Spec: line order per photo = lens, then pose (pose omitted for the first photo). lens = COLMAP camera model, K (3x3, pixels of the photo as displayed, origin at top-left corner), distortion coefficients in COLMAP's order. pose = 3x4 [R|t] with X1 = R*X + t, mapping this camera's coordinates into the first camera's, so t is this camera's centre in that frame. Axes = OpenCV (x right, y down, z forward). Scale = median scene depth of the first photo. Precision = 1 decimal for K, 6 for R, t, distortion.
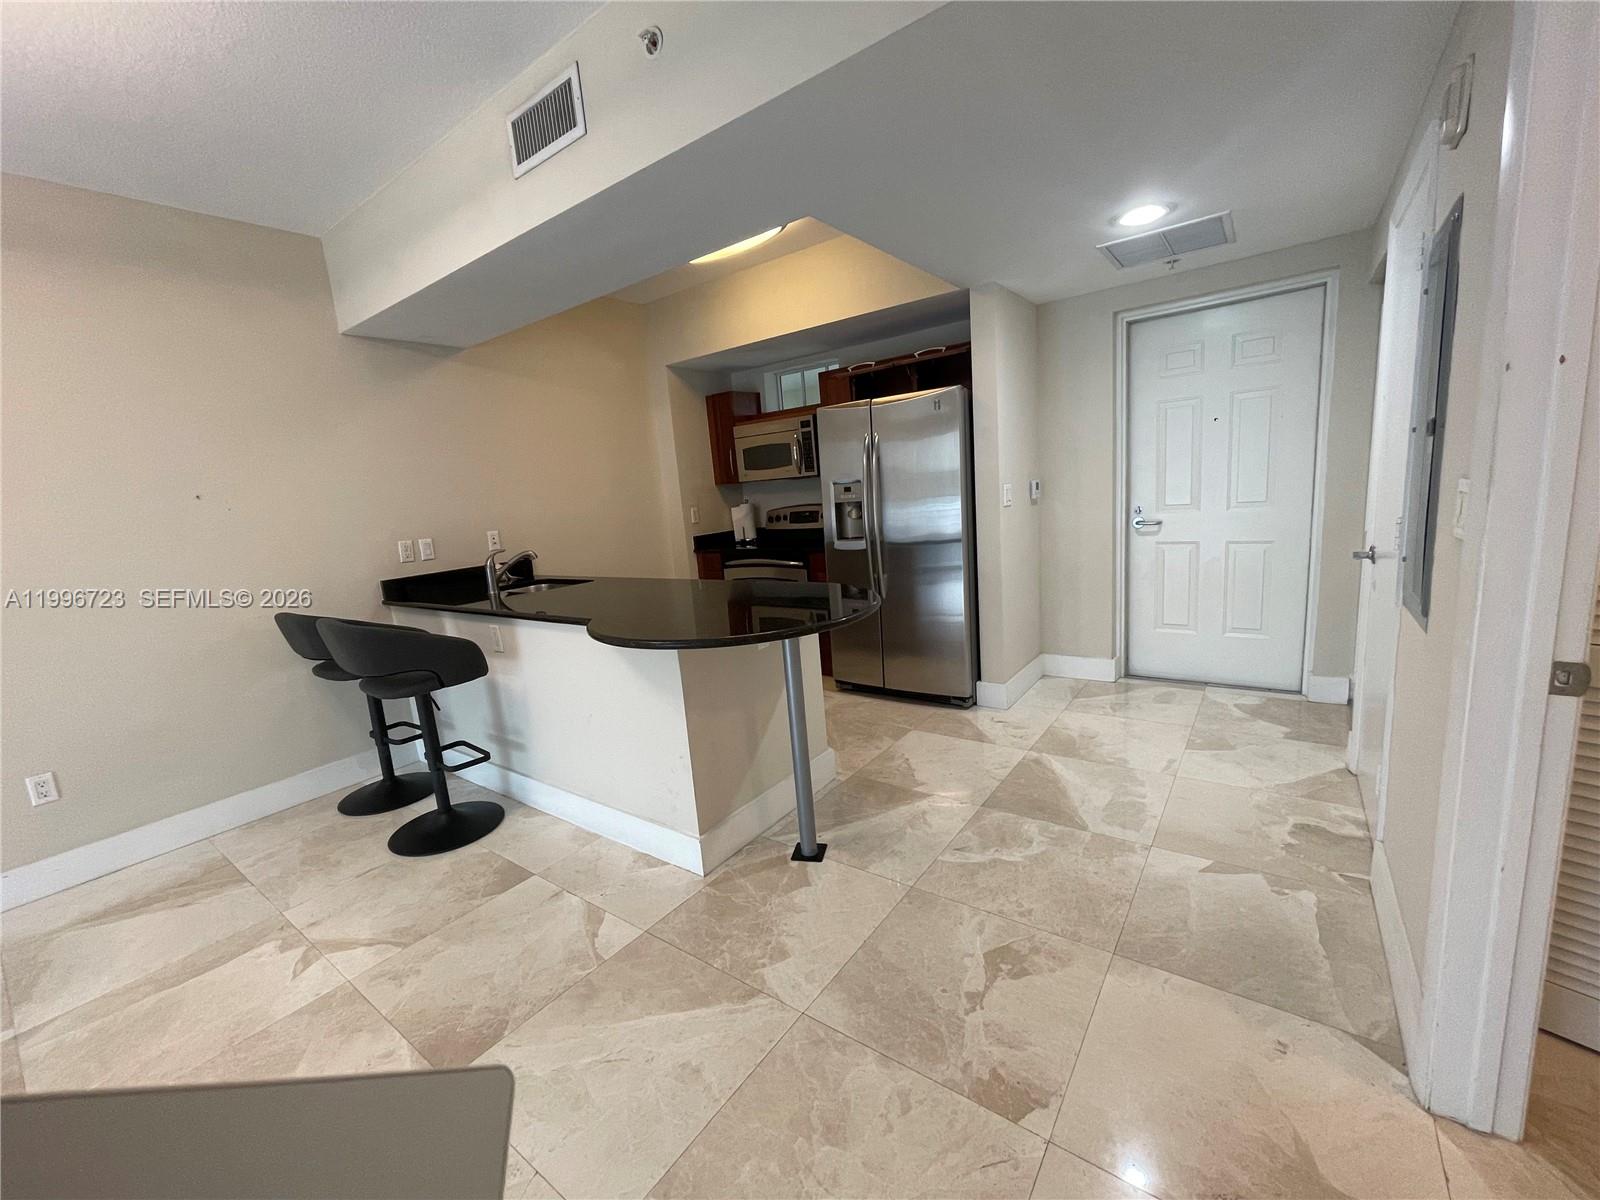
lens RADIAL K [[650.8, 0, 800.0], [0, 650.8, 600.0], [0, 0, 1]] dist [-0.000961, -0.000284]
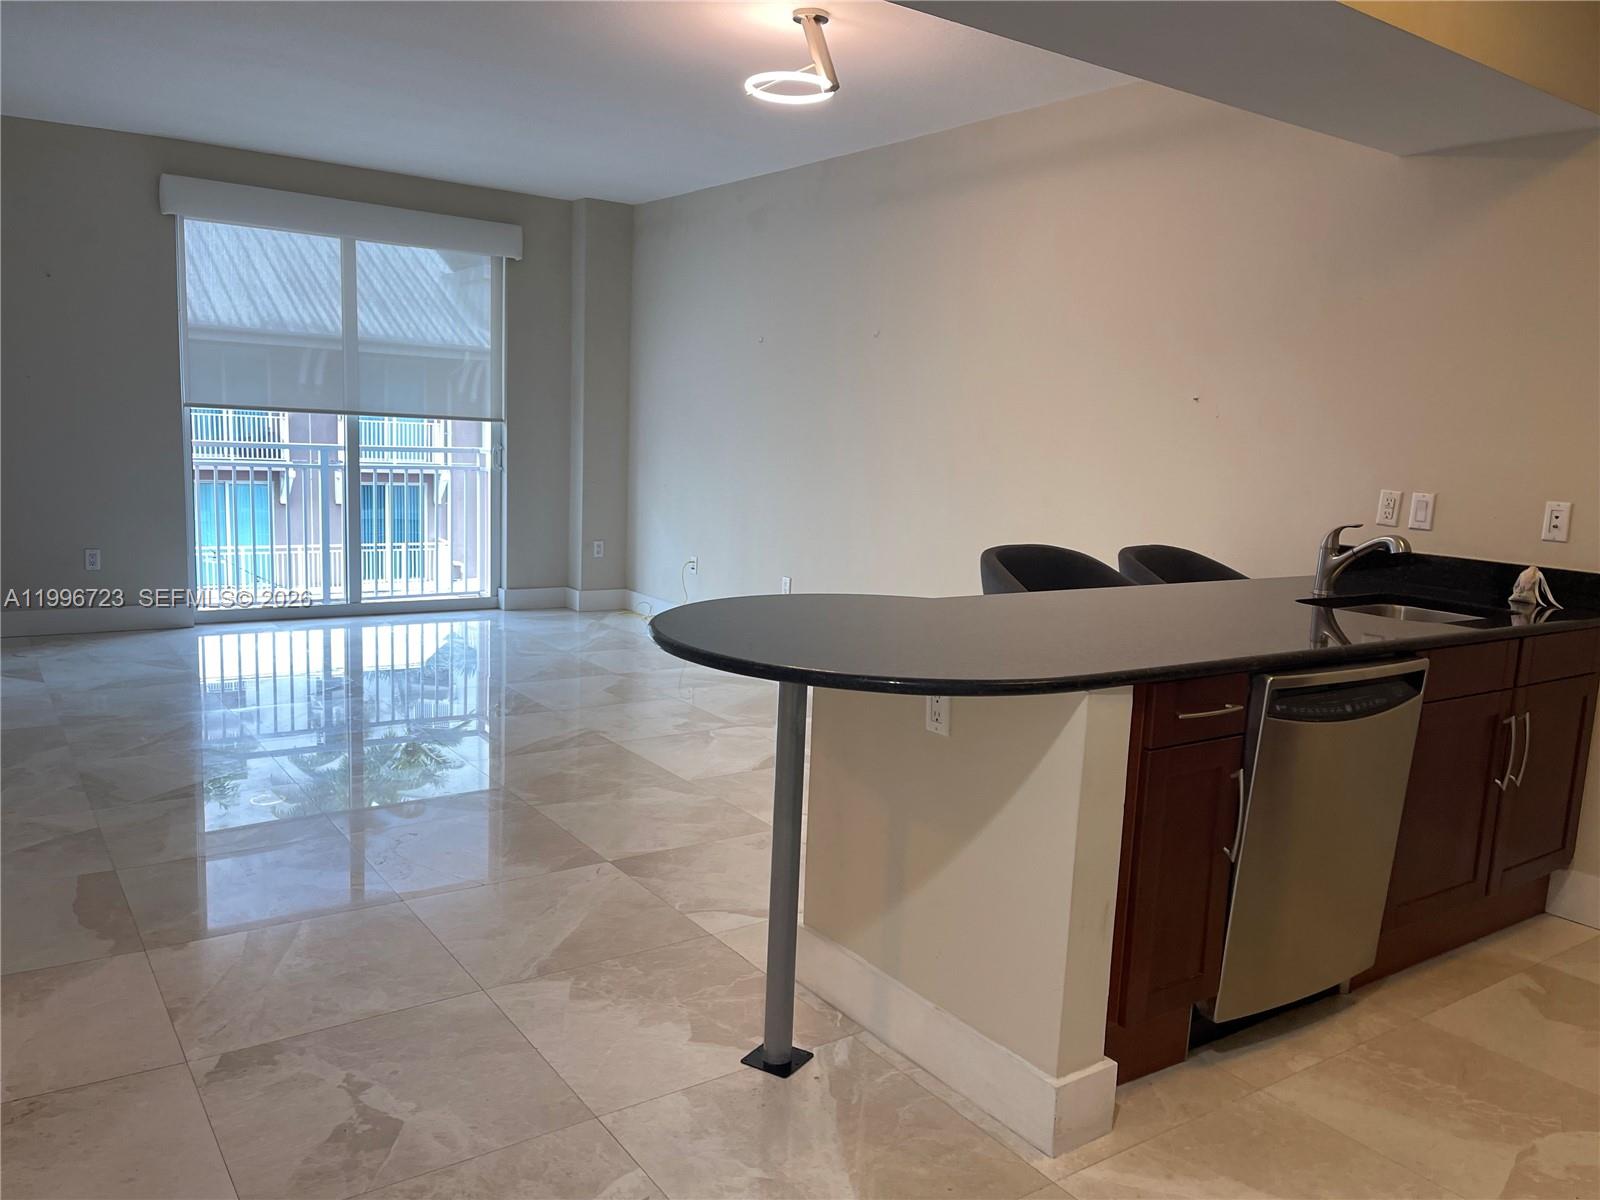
lens RADIAL K [[1212.0, 0, 821.7], [0, 1212.0, 603.6], [0, 0, 1]] dist [0.039642, -0.007392]
pose [[-0.312072, 0.209144, -0.926752, 0.734546], [-0.185790, 0.943200, 0.275419, -0.239819], [0.931715, 0.258132, -0.255489, 0.962390]]
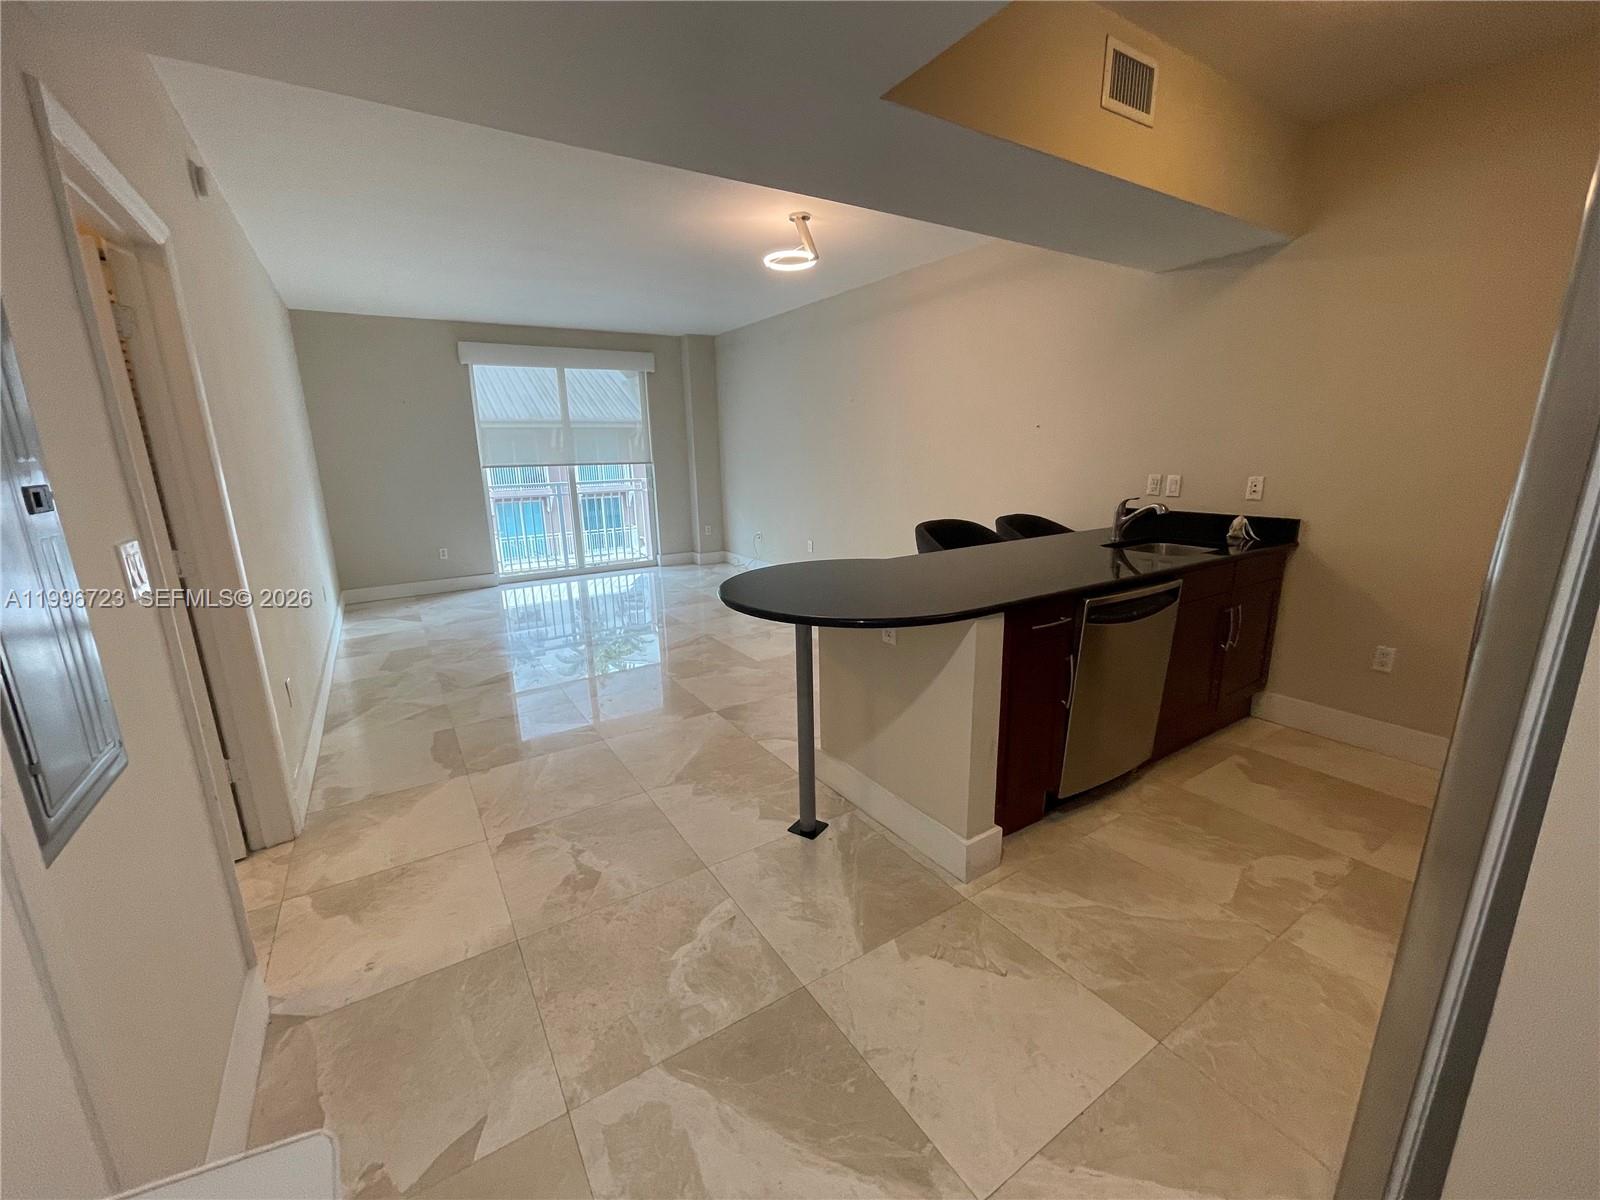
lens RADIAL K [[650.8, 0, 800.0], [0, 650.8, 600.0], [0, 0, 1]] dist [-0.000961, -0.000284]
pose [[-0.351249, 0.301838, -0.886294, 0.653020], [-0.112523, 0.926141, 0.360003, -0.249804], [0.929496, 0.226179, -0.291342, 0.959569]]
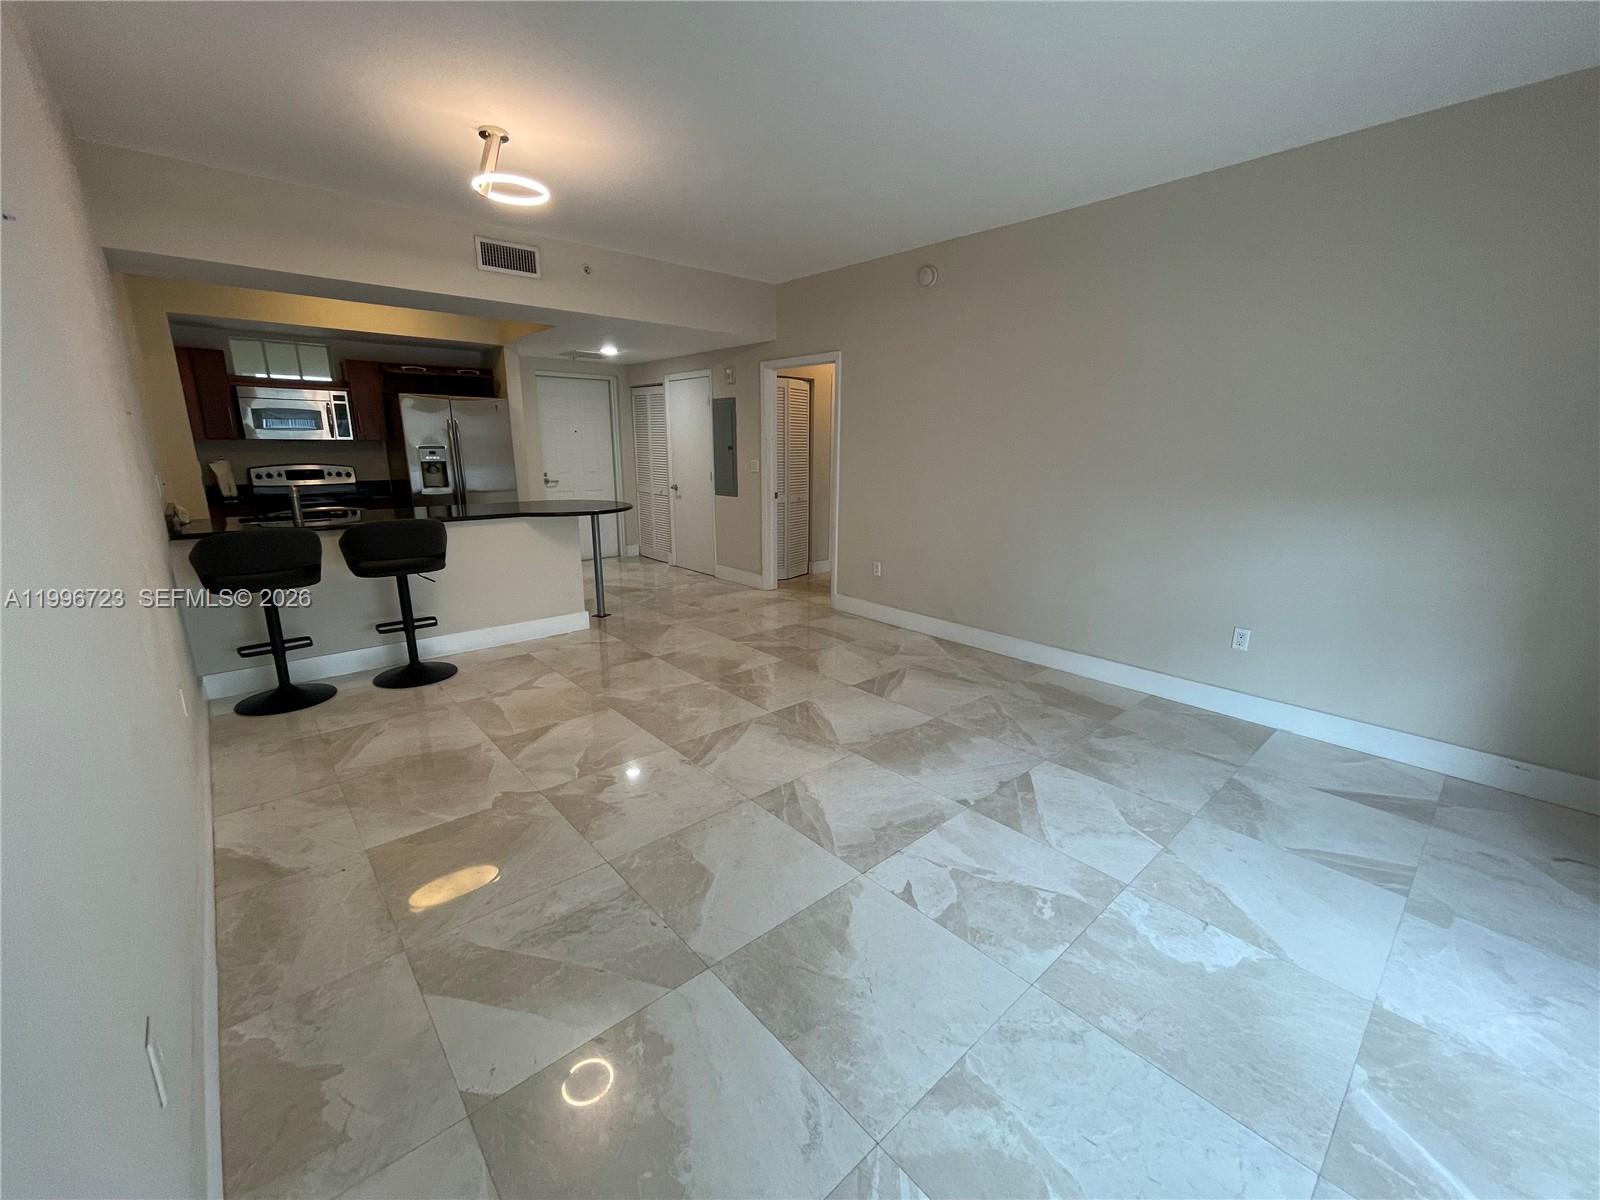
lens RADIAL K [[650.8, 0, 800.0], [0, 650.8, 600.0], [0, 0, 1]] dist [-0.000961, -0.000284]
pose [[0.202008, -0.149588, 0.967893, -1.587820], [0.146405, 0.981775, 0.121177, 0.130501], [-0.968379, 0.117226, 0.220227, -0.125235]]
